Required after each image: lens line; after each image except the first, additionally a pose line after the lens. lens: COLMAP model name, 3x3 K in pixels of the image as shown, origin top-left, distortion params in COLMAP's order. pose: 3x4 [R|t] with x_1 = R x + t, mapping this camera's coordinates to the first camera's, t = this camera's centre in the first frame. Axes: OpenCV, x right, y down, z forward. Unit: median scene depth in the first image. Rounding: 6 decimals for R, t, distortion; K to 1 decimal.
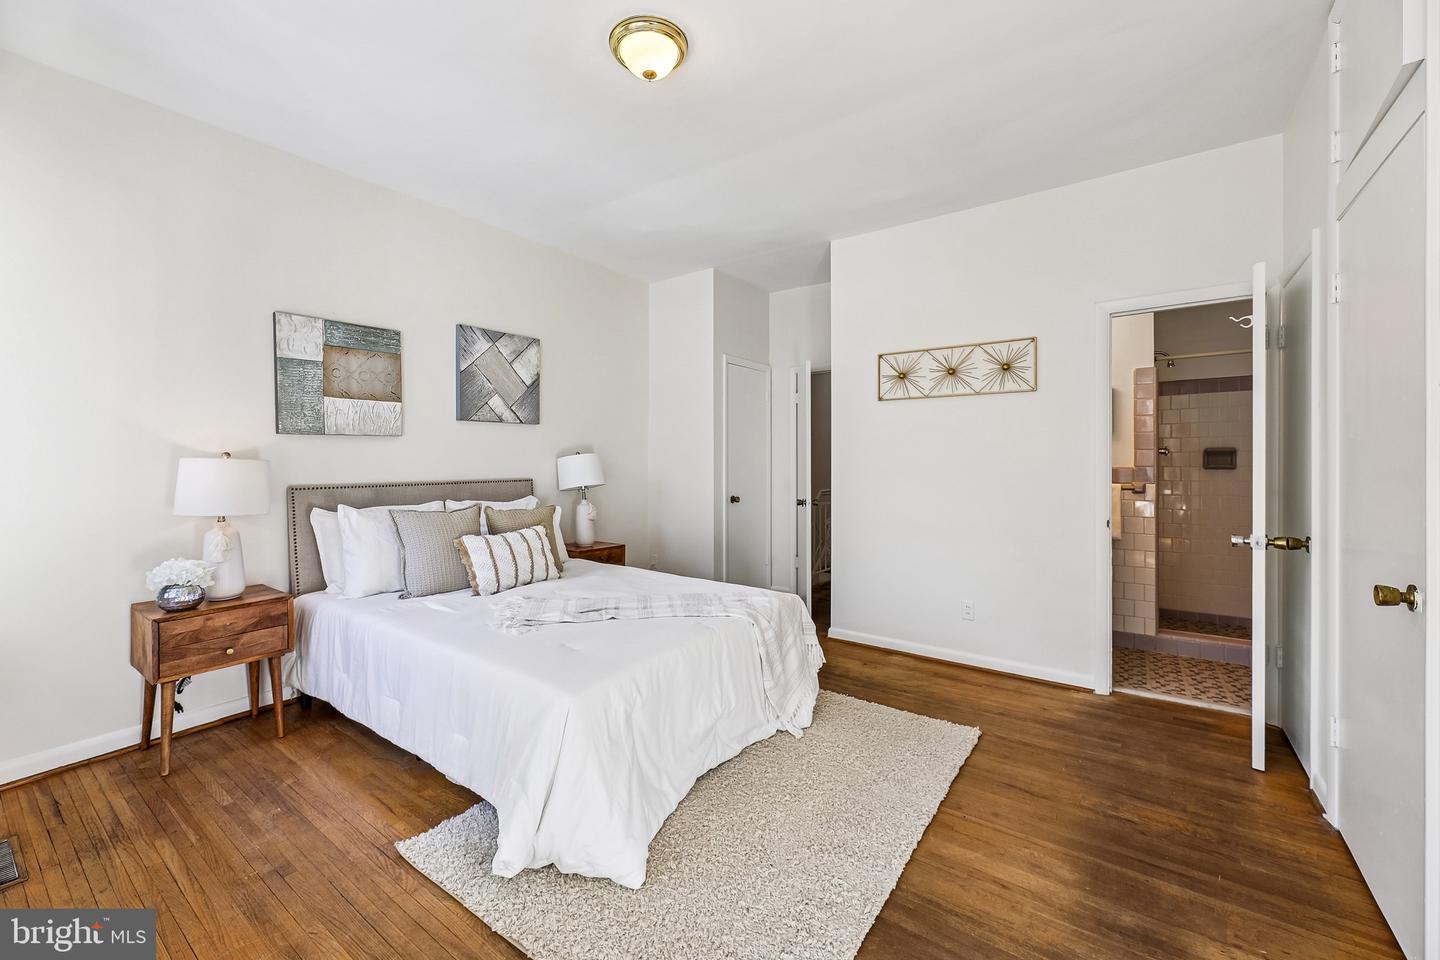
lens RADIAL K [[573.1, 0, 720.1], [0, 573.1, 461.4], [0, 0, 1]] dist [0.000448, -0.006930]
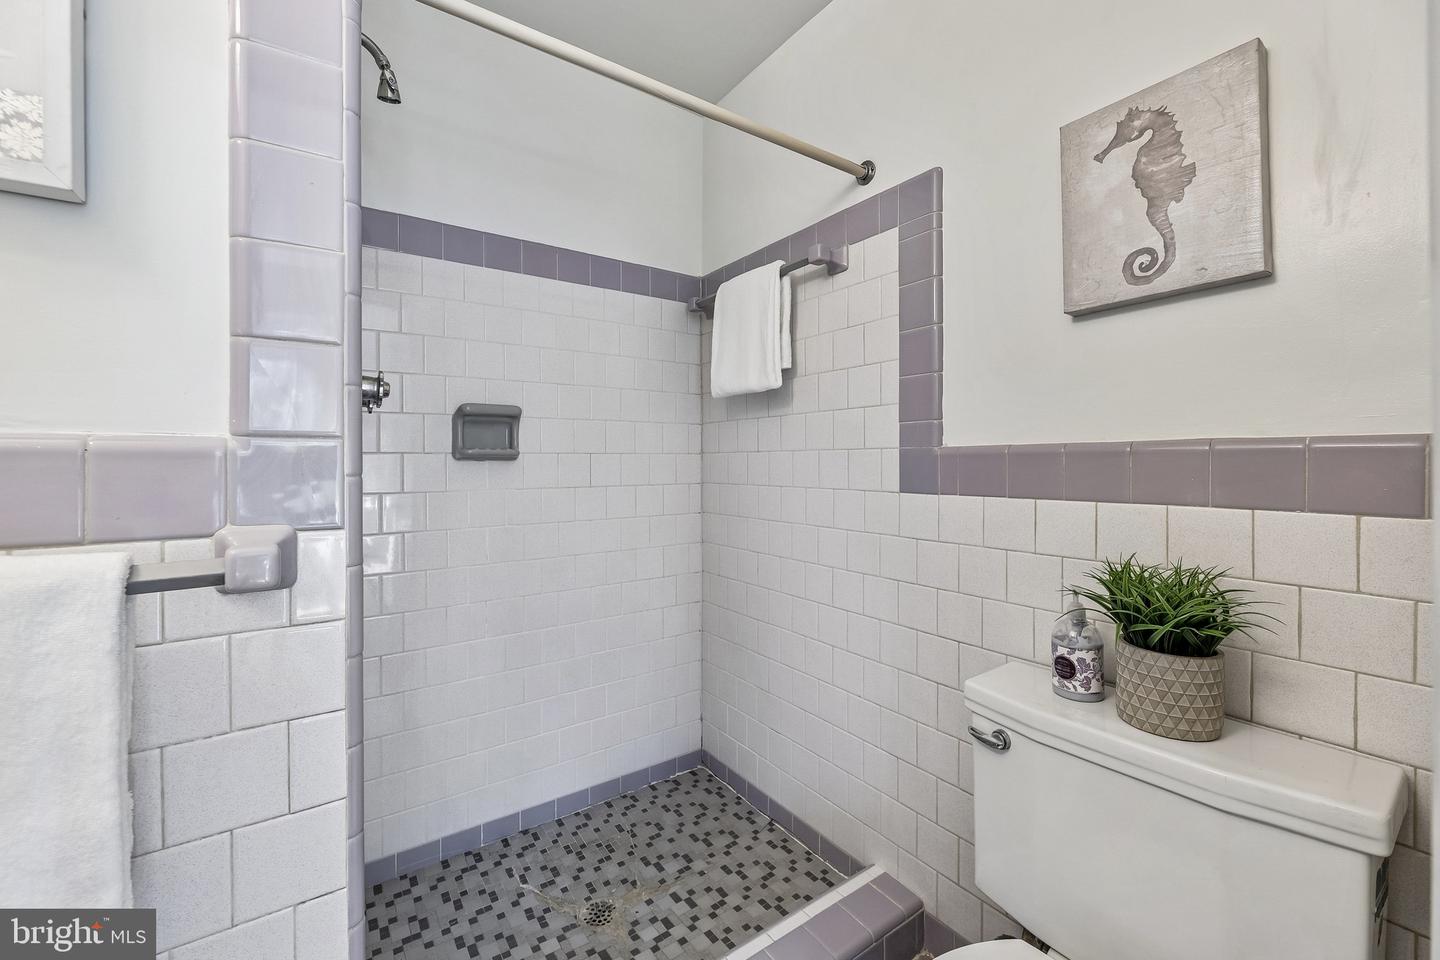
lens RADIAL K [[573.1, 0, 720.1], [0, 573.1, 461.4], [0, 0, 1]] dist [0.000448, -0.006930]
pose [[0.303599, -0.001316, 0.952799, 0.604111], [-0.002868, 0.999993, 0.002296, 0.014949], [-0.952796, -0.003430, 0.303593, 0.805000]]
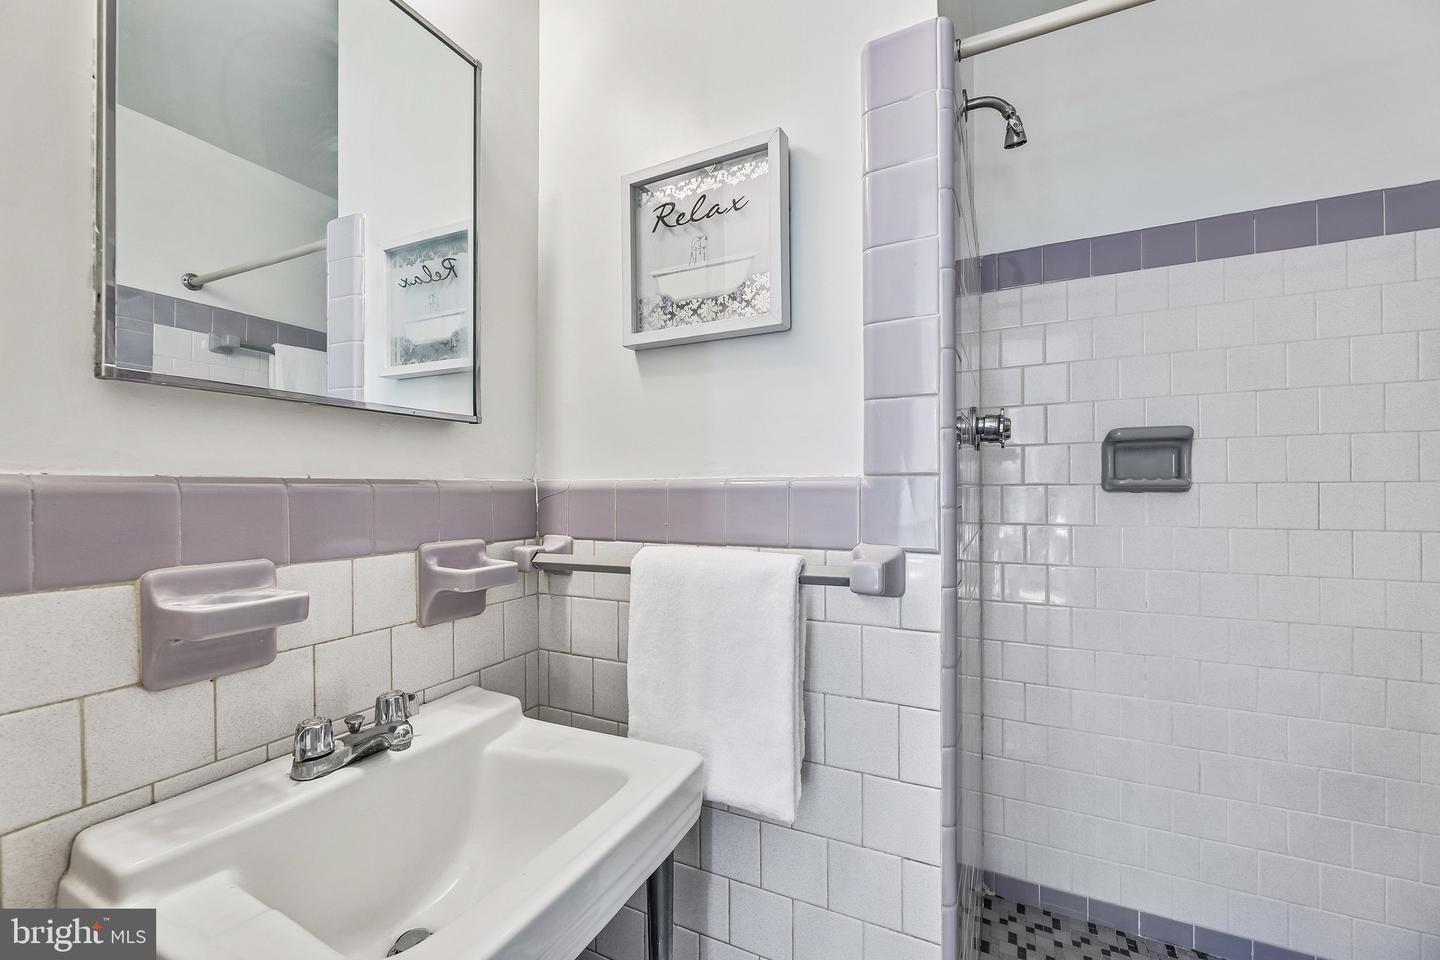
lens RADIAL K [[568.1, 0, 721.2], [0, 568.1, 487.3], [0, 0, 1]] dist [0.001767, -0.000100]
pose [[0.986436, -0.000290, 0.164146, 0.629454], [0.000806, 0.999995, -0.003074, 0.013456], [-0.164145, 0.003165, 0.986431, 0.782879]]
